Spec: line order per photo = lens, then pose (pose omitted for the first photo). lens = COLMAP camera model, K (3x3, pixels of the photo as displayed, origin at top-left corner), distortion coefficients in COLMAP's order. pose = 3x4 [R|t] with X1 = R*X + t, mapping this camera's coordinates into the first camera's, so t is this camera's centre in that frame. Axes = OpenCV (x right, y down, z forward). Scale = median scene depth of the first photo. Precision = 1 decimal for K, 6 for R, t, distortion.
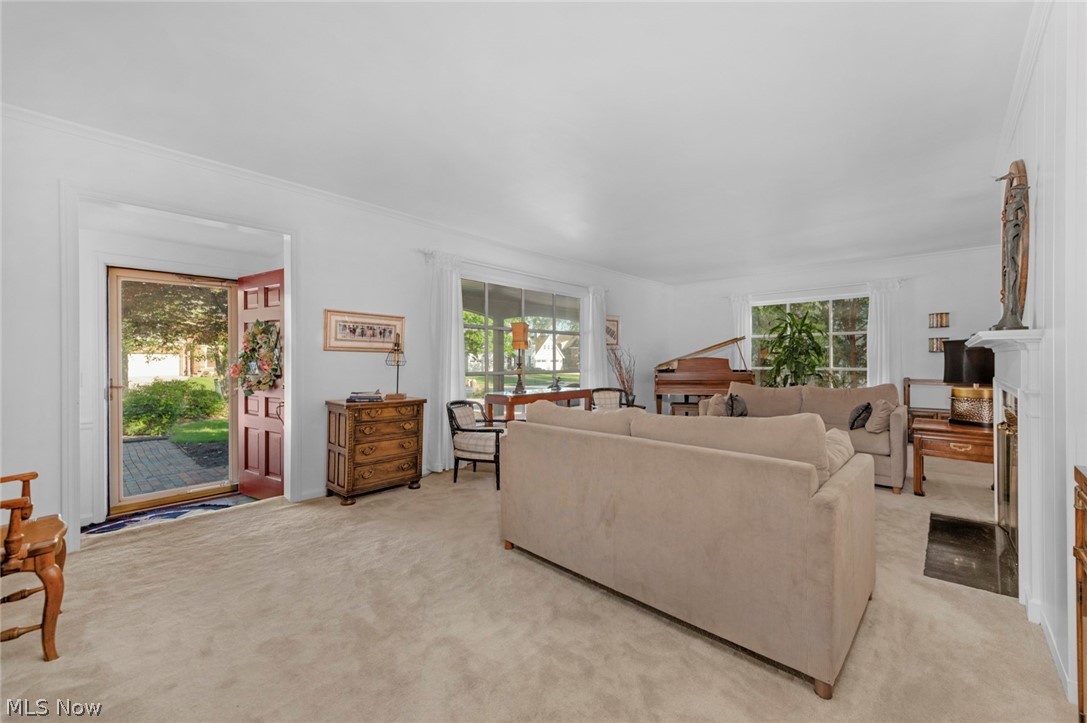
lens RADIAL K [[436.1, 0, 544.3], [0, 436.1, 363.7], [0, 0, 1]] dist [0.015091, -0.003203]
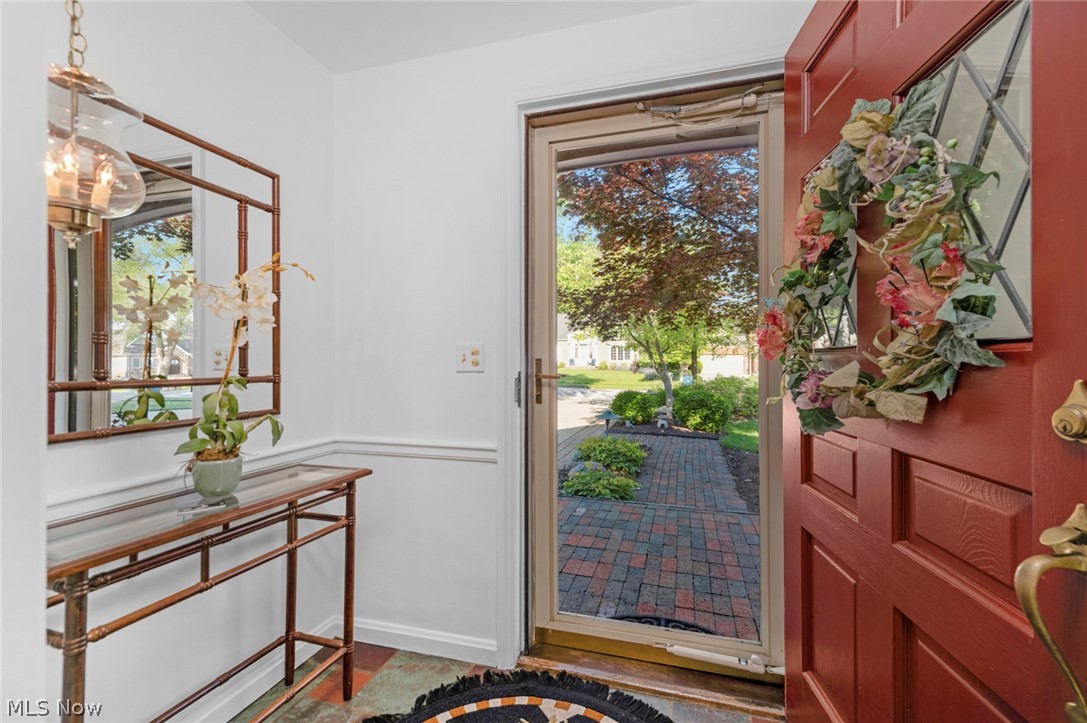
lens RADIAL K [[436.1, 0, 544.2], [0, 436.1, 362.0], [0, 0, 1]] dist [0.015091, -0.003203]
pose [[0.433568, -0.001148, -0.901120, -0.158465], [-0.003364, 0.999990, -0.002892, 0.010936], [0.901115, 0.004286, 0.433560, 0.232900]]
